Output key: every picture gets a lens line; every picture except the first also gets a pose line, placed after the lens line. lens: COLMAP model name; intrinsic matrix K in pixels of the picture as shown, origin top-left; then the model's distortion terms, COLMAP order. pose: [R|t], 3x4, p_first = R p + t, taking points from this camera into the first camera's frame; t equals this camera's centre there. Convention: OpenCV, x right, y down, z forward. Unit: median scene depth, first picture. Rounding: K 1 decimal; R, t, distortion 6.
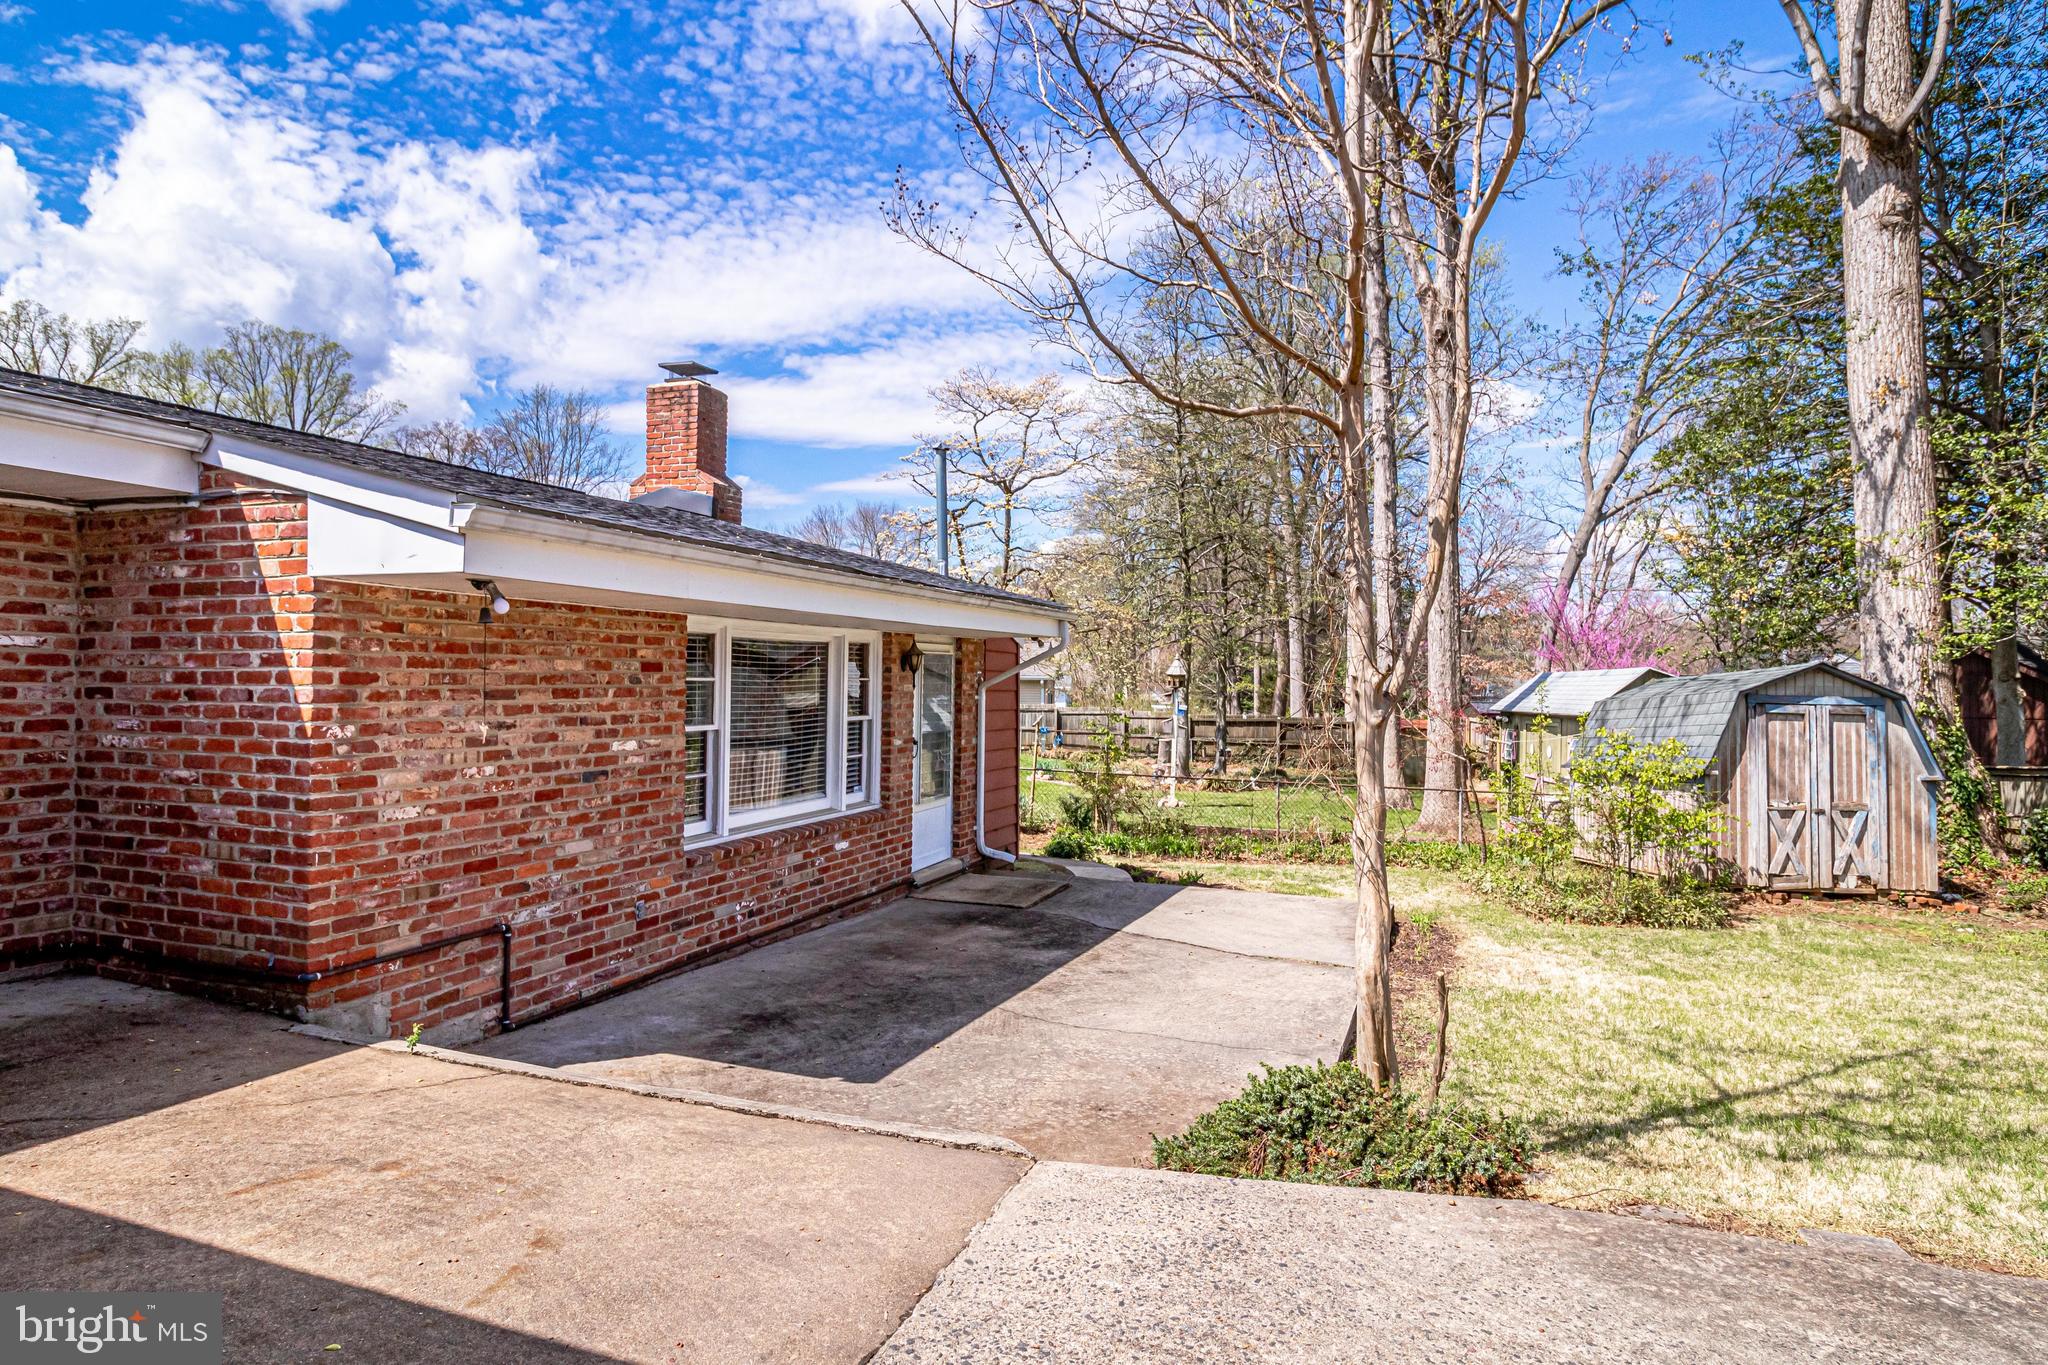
lens RADIAL K [[1193.6, 0, 1010.5], [0, 1193.6, 672.7], [0, 0, 1]] dist [-0.002809, -0.003982]
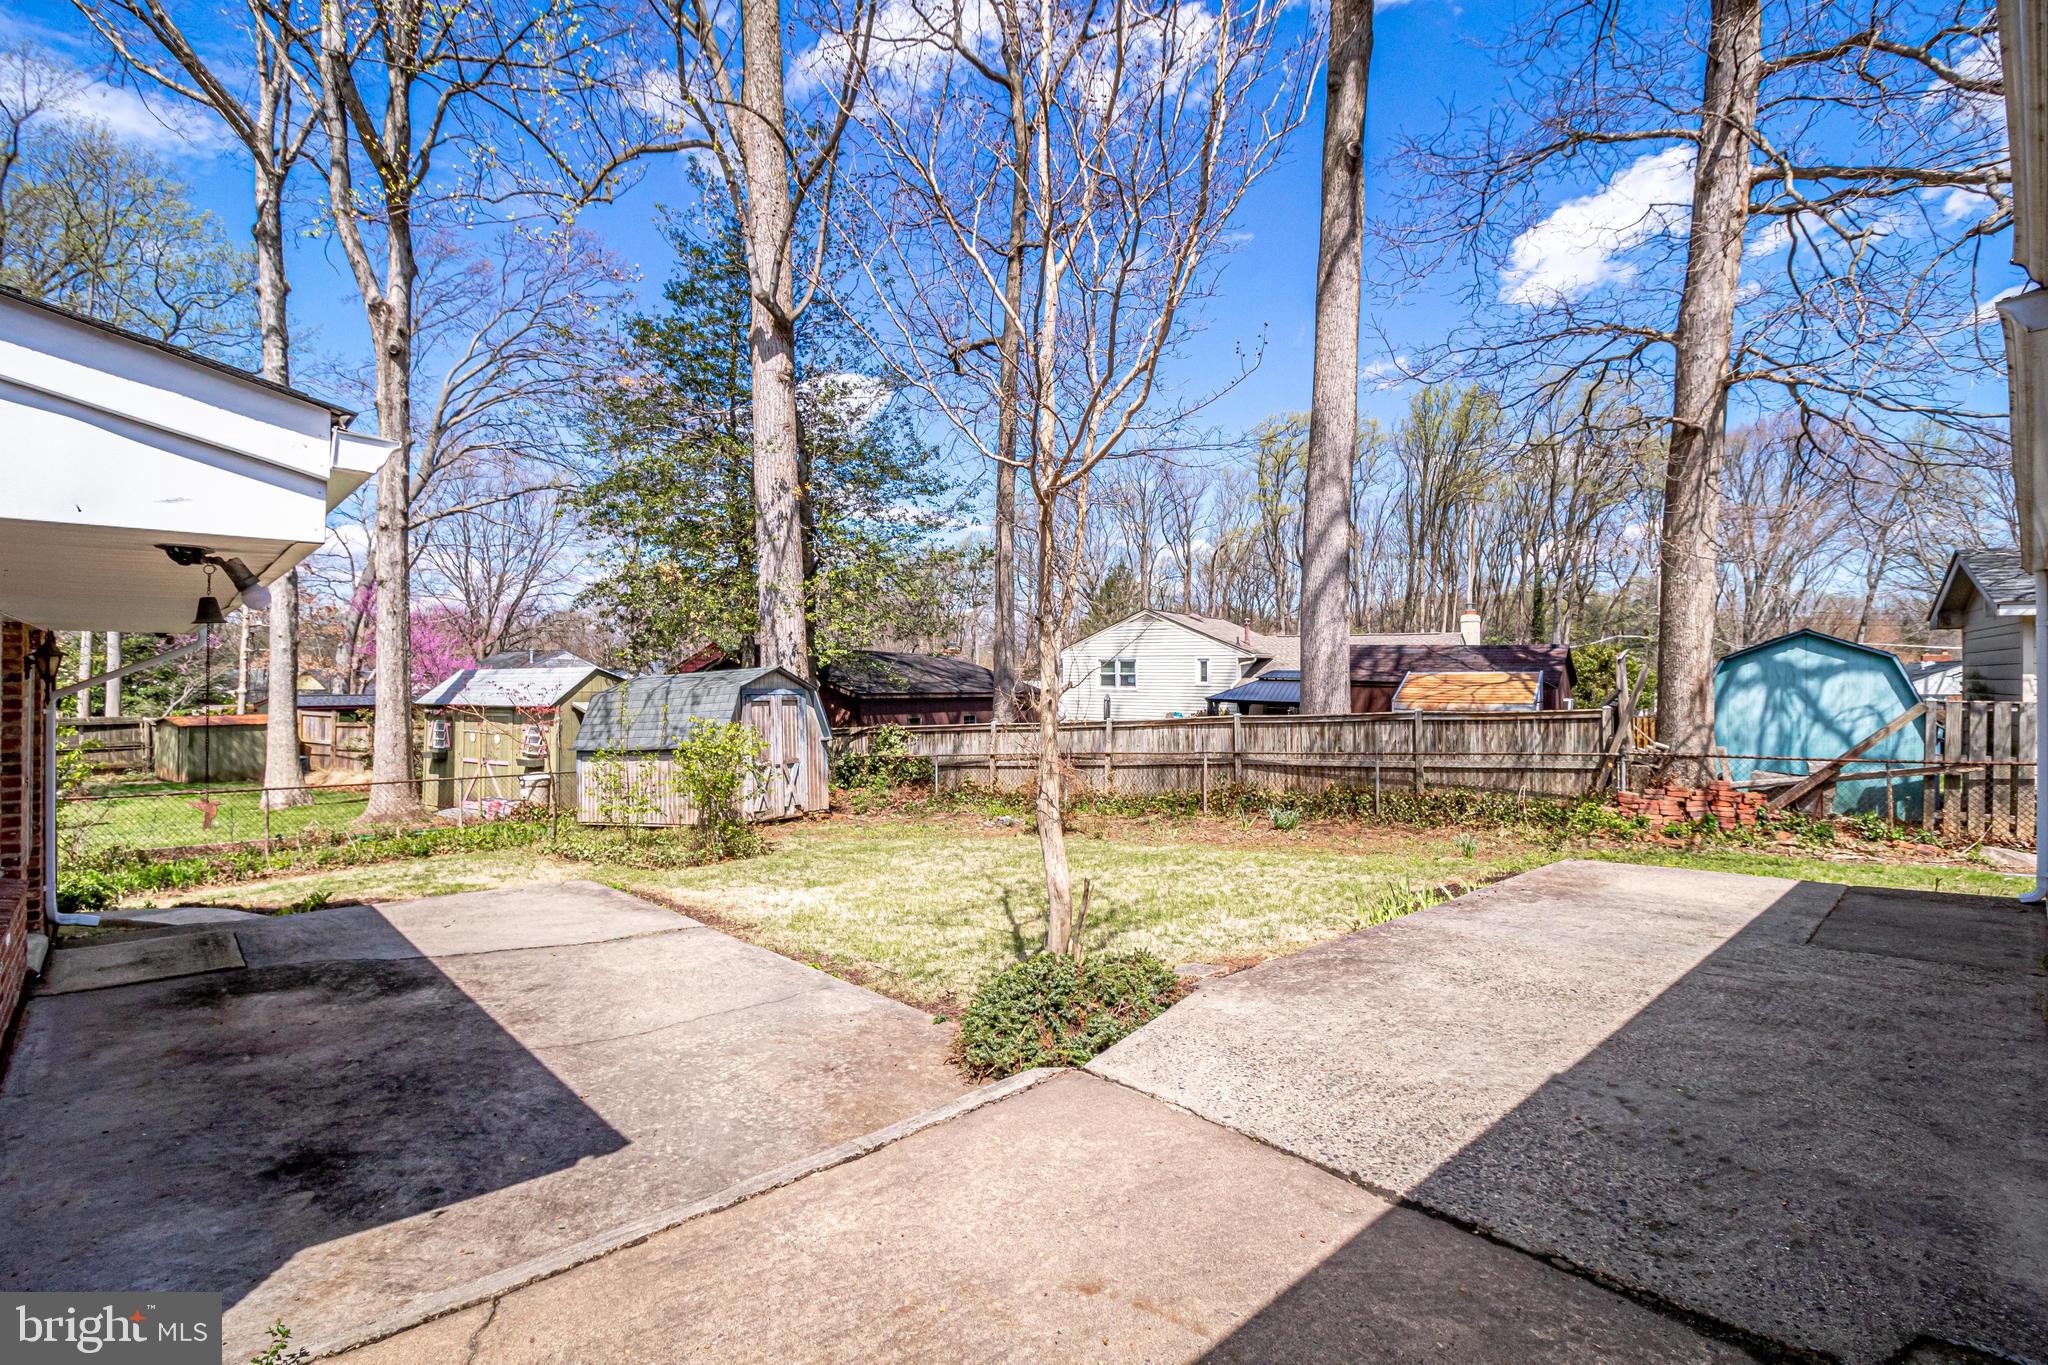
lens RADIAL K [[985.4, 0, 1034.0], [0, 985.4, 678.8], [0, 0, 1]] dist [-0.010190, -0.001260]
pose [[0.415137, -0.009419, 0.909710, -0.366071], [-0.004453, 0.999913, 0.012385, -0.011392], [-0.909748, -0.009193, 0.415059, 0.227076]]
